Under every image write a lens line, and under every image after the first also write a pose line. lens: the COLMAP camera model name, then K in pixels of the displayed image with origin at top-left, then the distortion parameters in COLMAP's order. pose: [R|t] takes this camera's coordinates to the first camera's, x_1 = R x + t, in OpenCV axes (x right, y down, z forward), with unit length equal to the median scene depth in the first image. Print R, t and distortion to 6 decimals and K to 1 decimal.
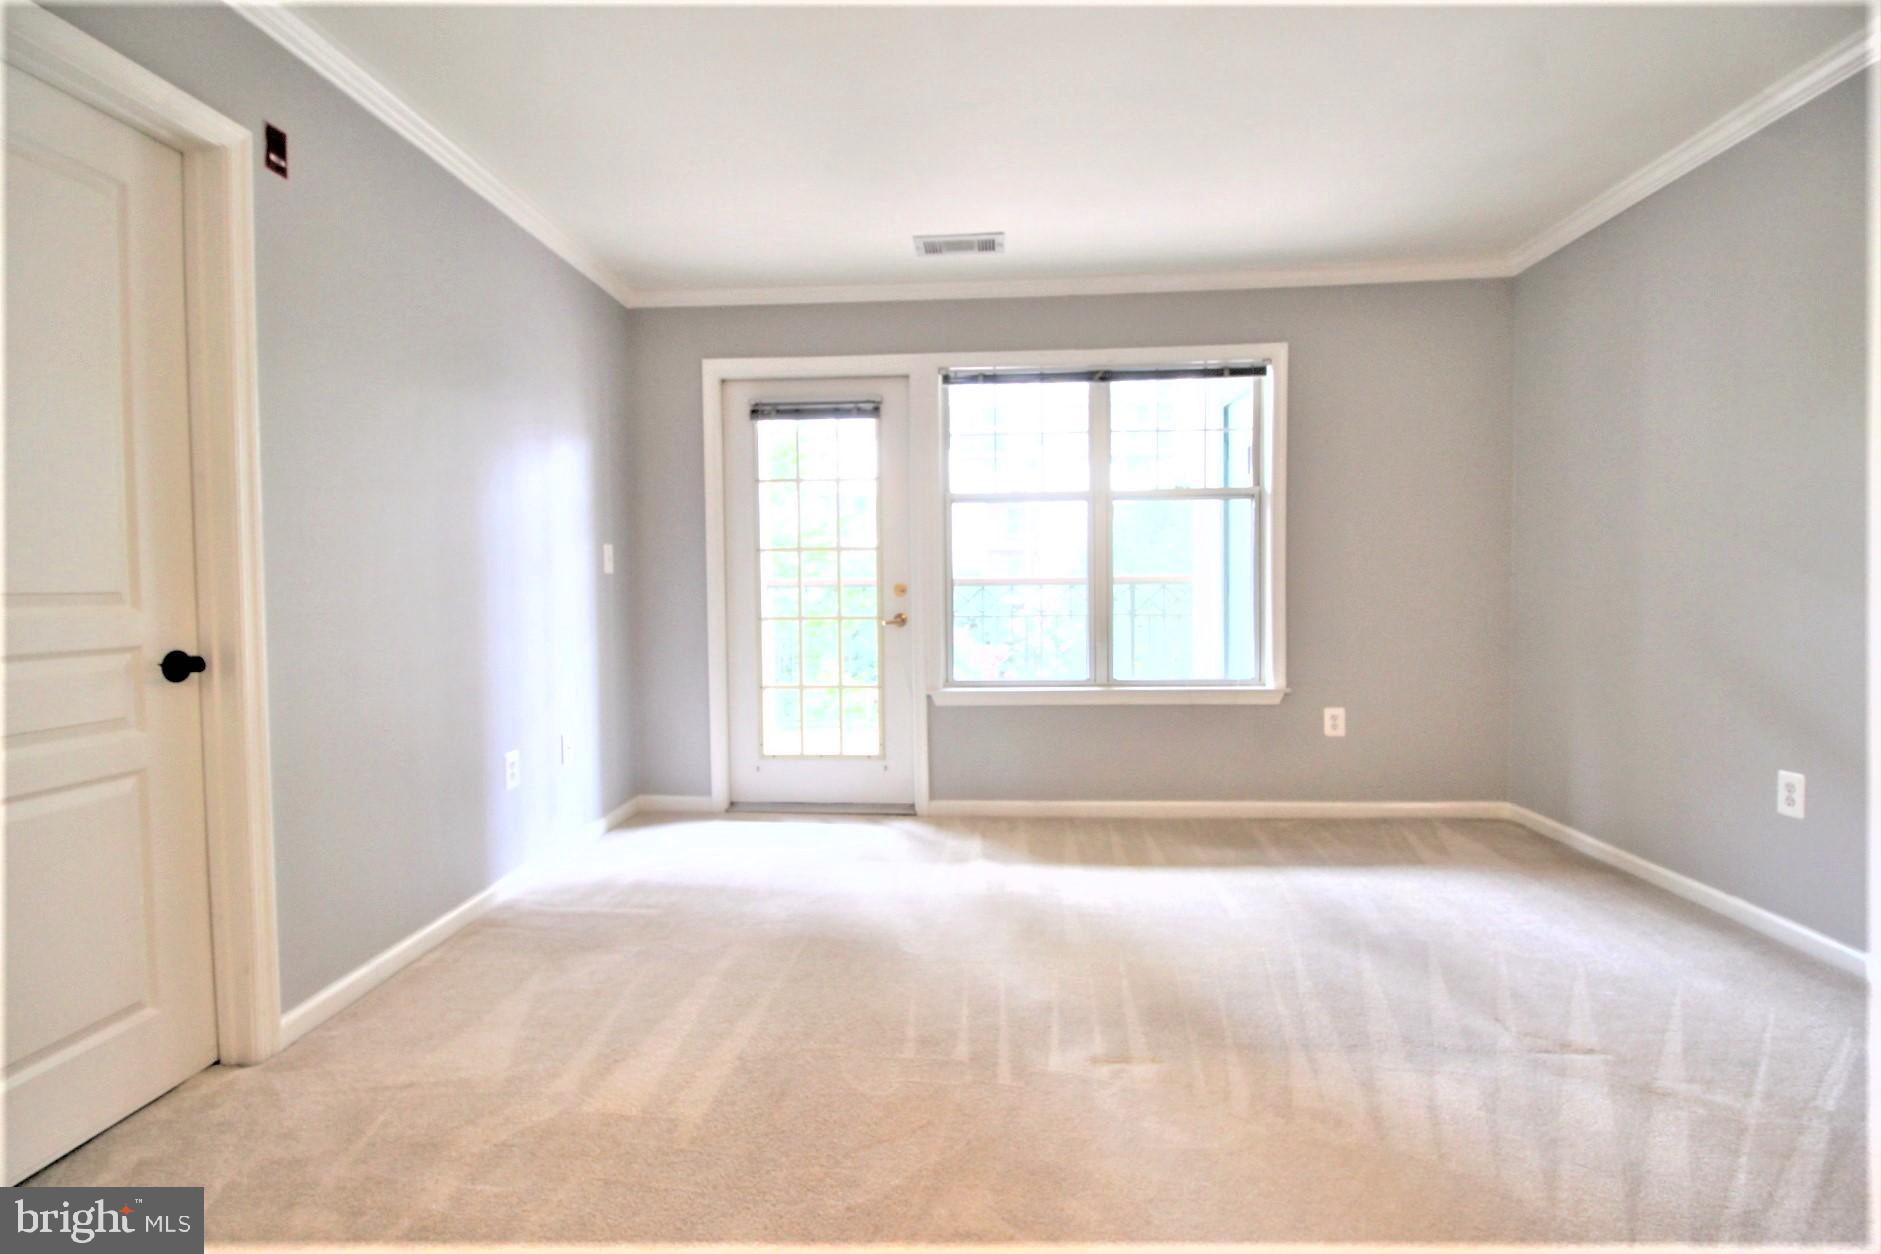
lens RADIAL K [[884.6, 0, 931.4], [0, 884.6, 613.9], [0, 0, 1]] dist [-0.001177, -0.014102]
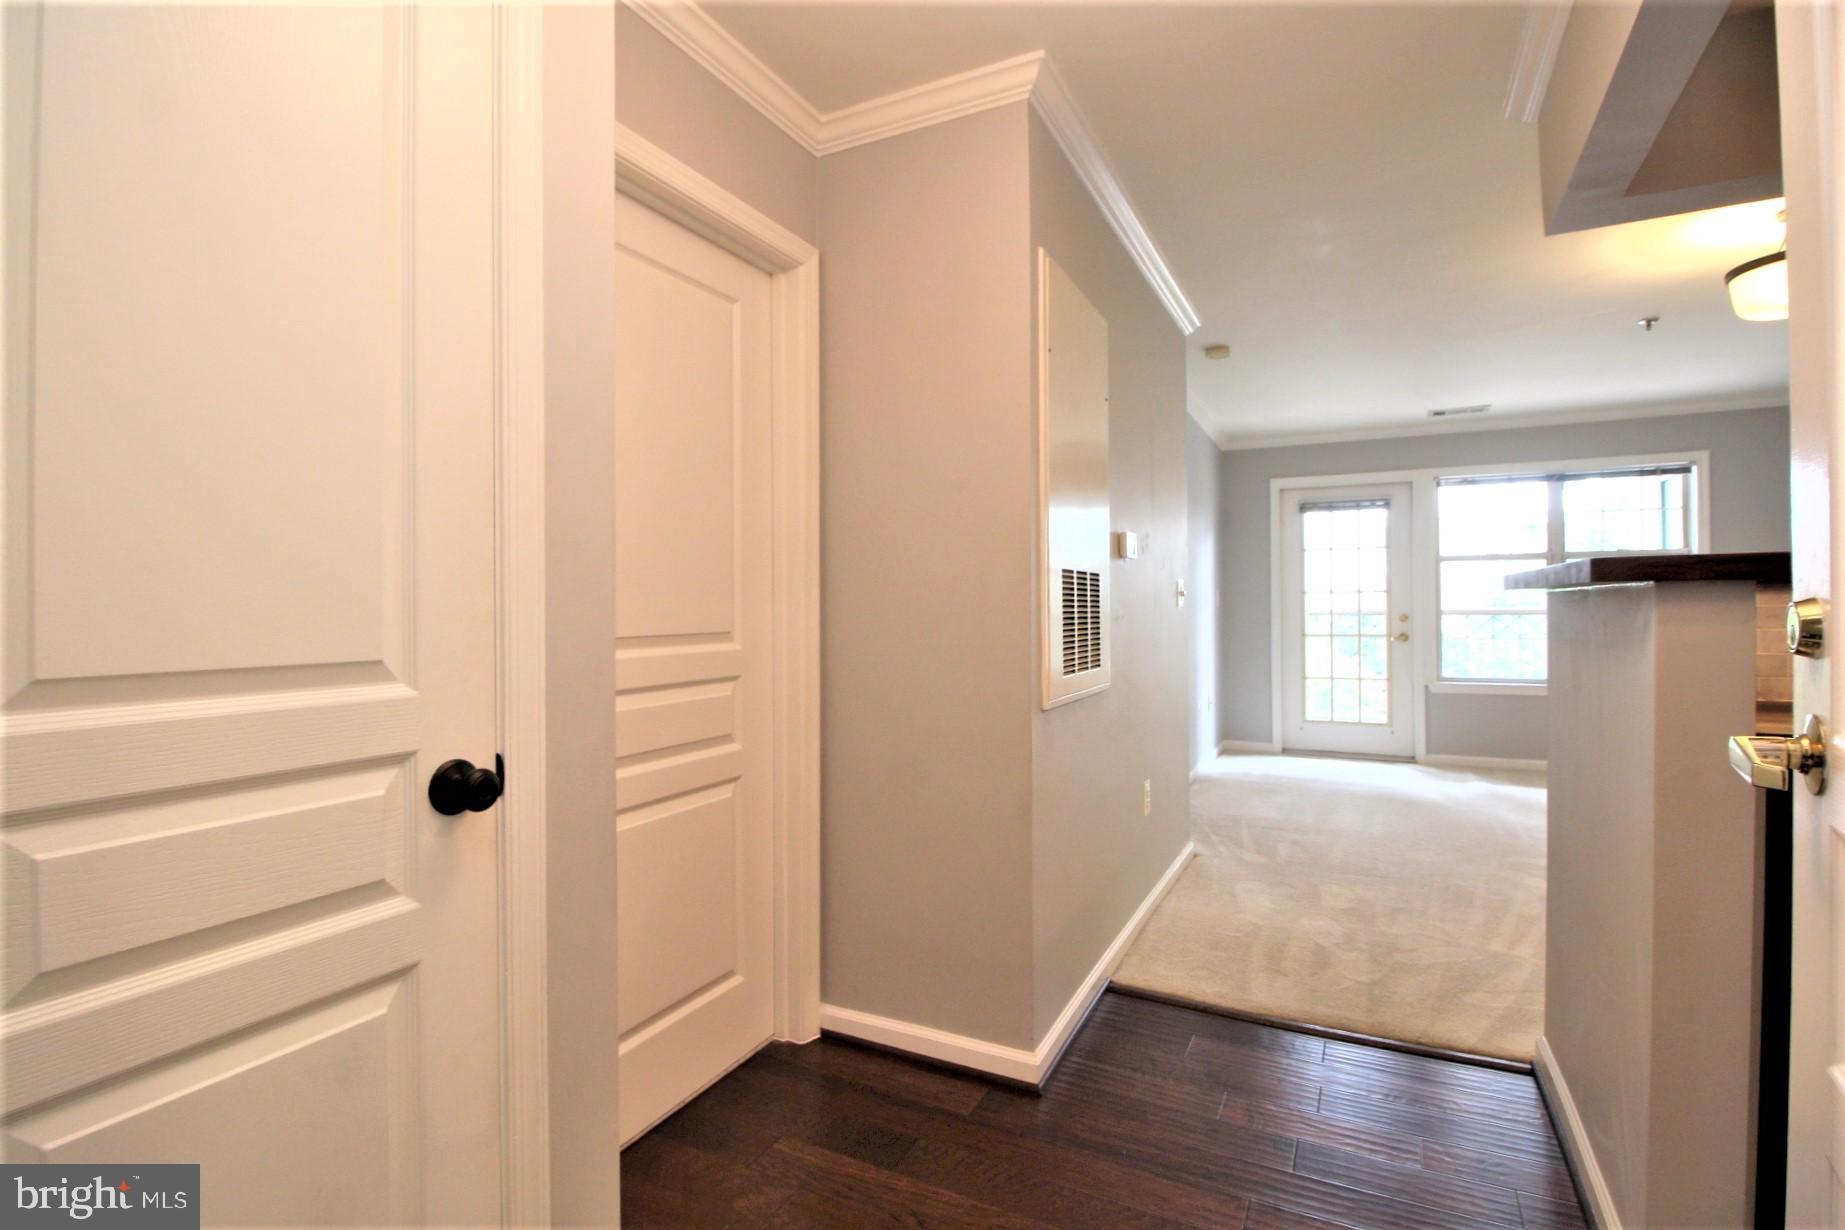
lens RADIAL K [[901.1, 0, 883.7], [0, 901.1, 610.2], [0, 0, 1]] dist [-0.001193, -0.017886]
pose [[0.916241, 0.004169, -0.400607, -0.245068], [-0.018847, 0.999287, -0.032706, 0.028942], [0.400185, 0.037517, 0.915666, -0.837853]]
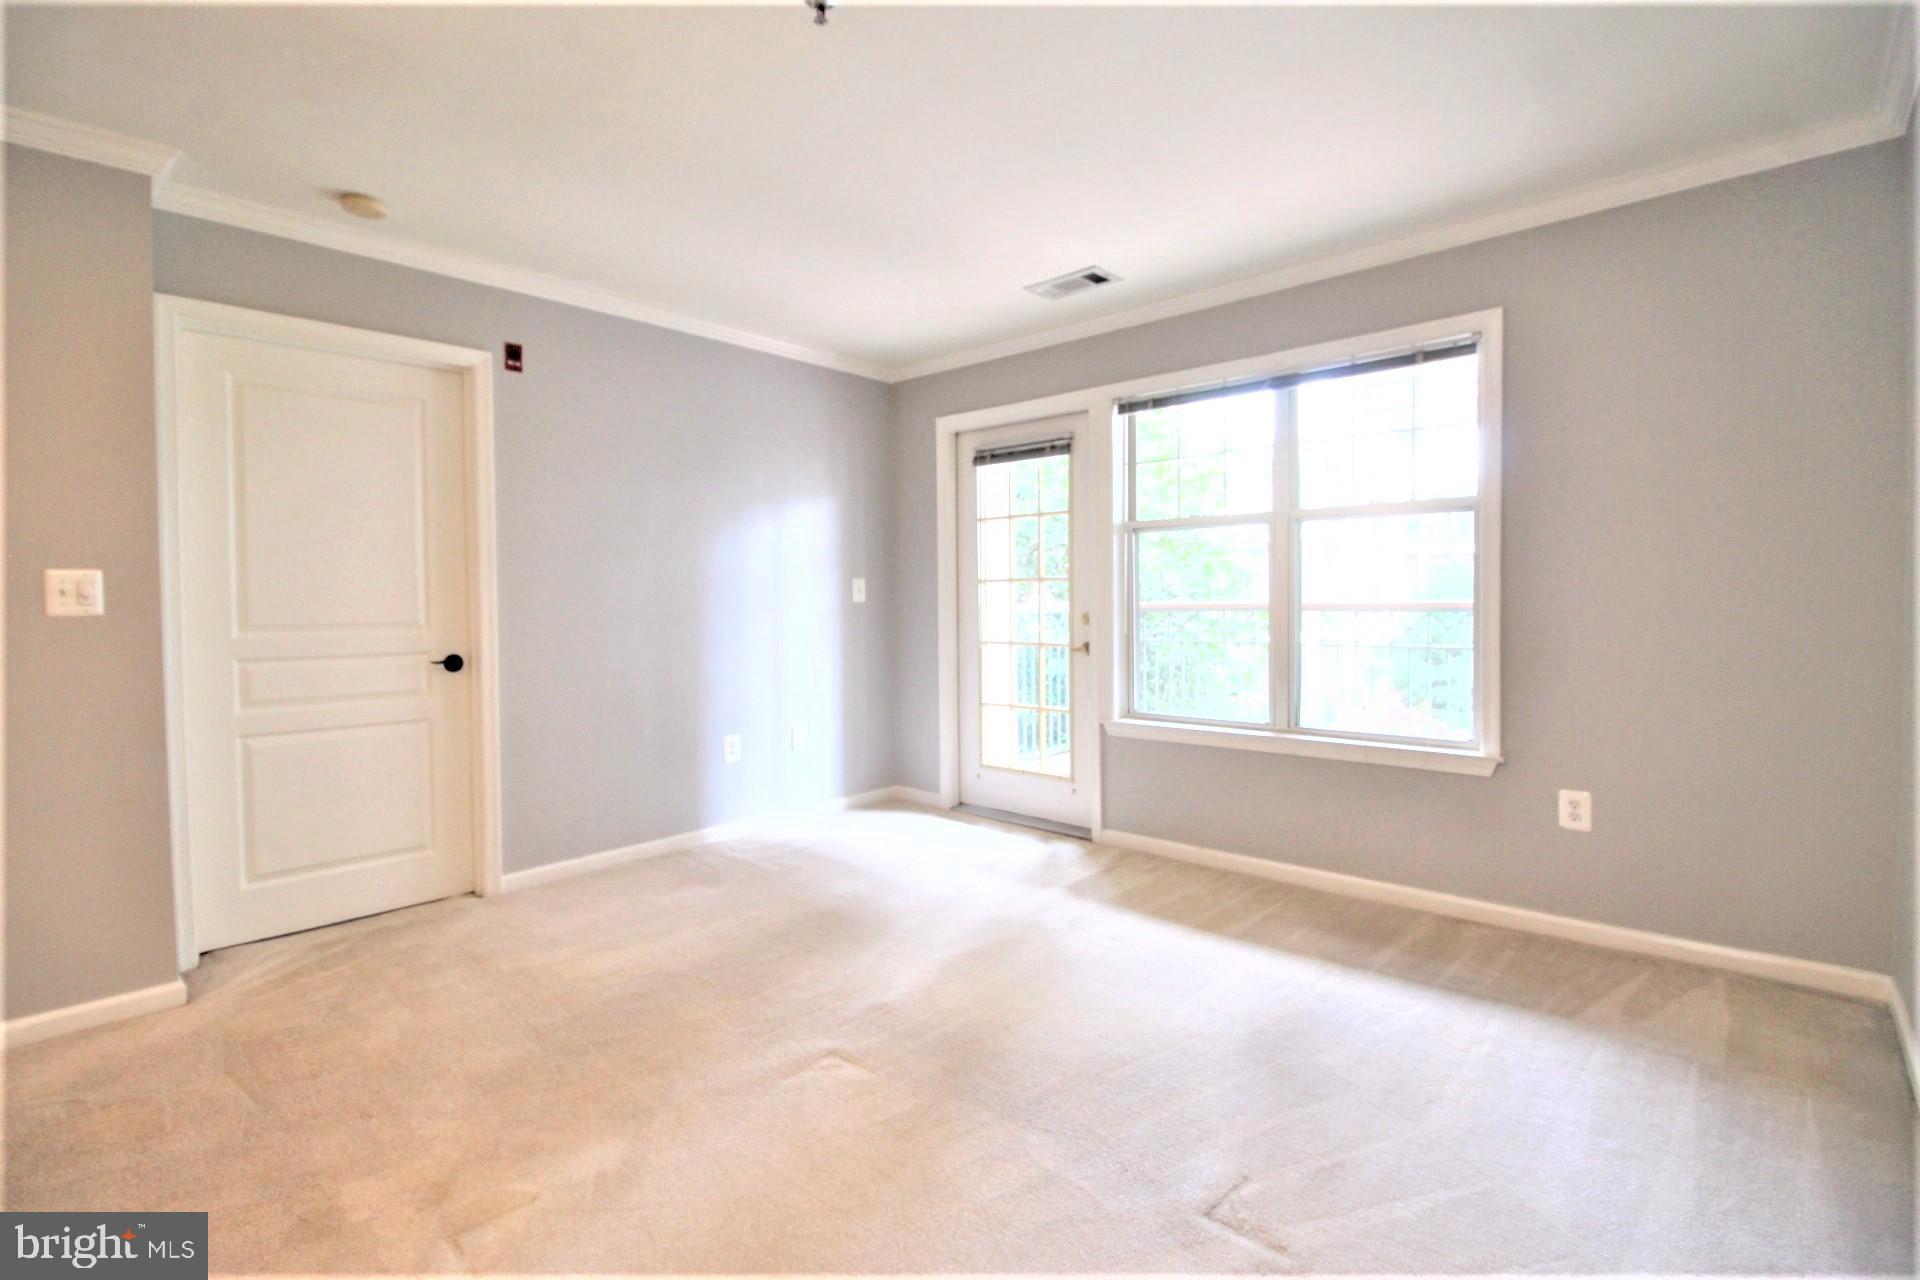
lens RADIAL K [[889.0, 0, 959.3], [0, 889.0, 624.5], [0, 0, 1]] dist [-0.000718, -0.013740]
pose [[0.784035, 0.021346, -0.620349, 0.496033], [-0.021369, 0.999744, 0.007393, -0.025617], [0.620348, 0.007460, 0.784291, 0.102409]]
